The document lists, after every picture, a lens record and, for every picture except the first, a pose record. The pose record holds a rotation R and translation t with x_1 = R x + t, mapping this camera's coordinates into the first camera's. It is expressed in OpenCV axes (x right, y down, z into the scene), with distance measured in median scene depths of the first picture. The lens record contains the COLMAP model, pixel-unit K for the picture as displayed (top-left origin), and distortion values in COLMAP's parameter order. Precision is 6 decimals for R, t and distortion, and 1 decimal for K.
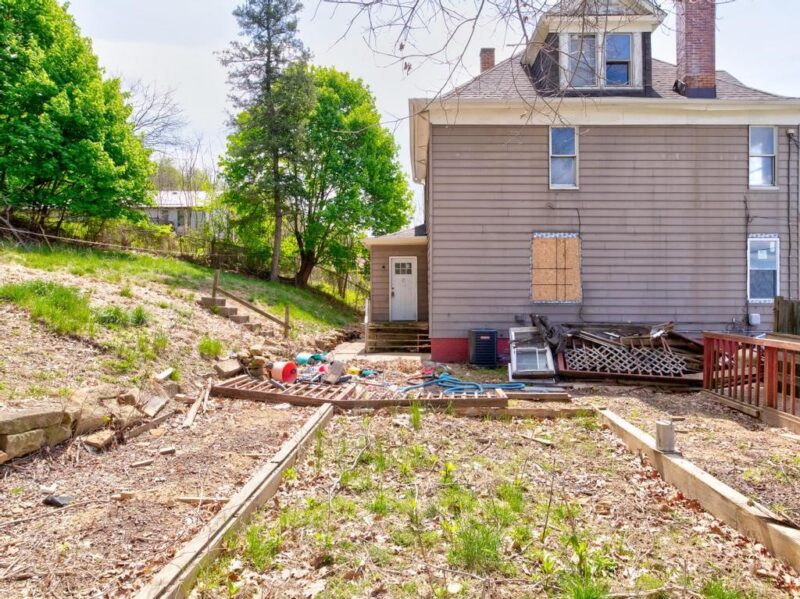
lens RADIAL K [[540.2, 0, 399.3], [0, 540.2, 302.3], [0, 0, 1]] dist [-0.004210, -0.001197]
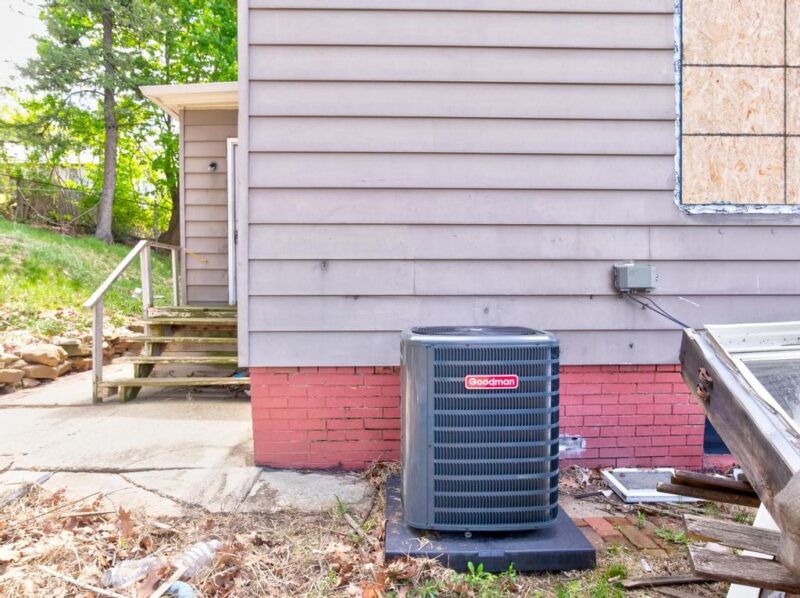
lens RADIAL K [[540.2, 0, 400.6], [0, 540.2, 298.1], [0, 0, 1]] dist [-0.004210, -0.001197]
pose [[0.999291, -0.004379, 0.037404, 0.115704], [0.004031, 0.999948, 0.009374, 0.035042], [-0.037443, -0.009217, 0.999256, 0.772204]]
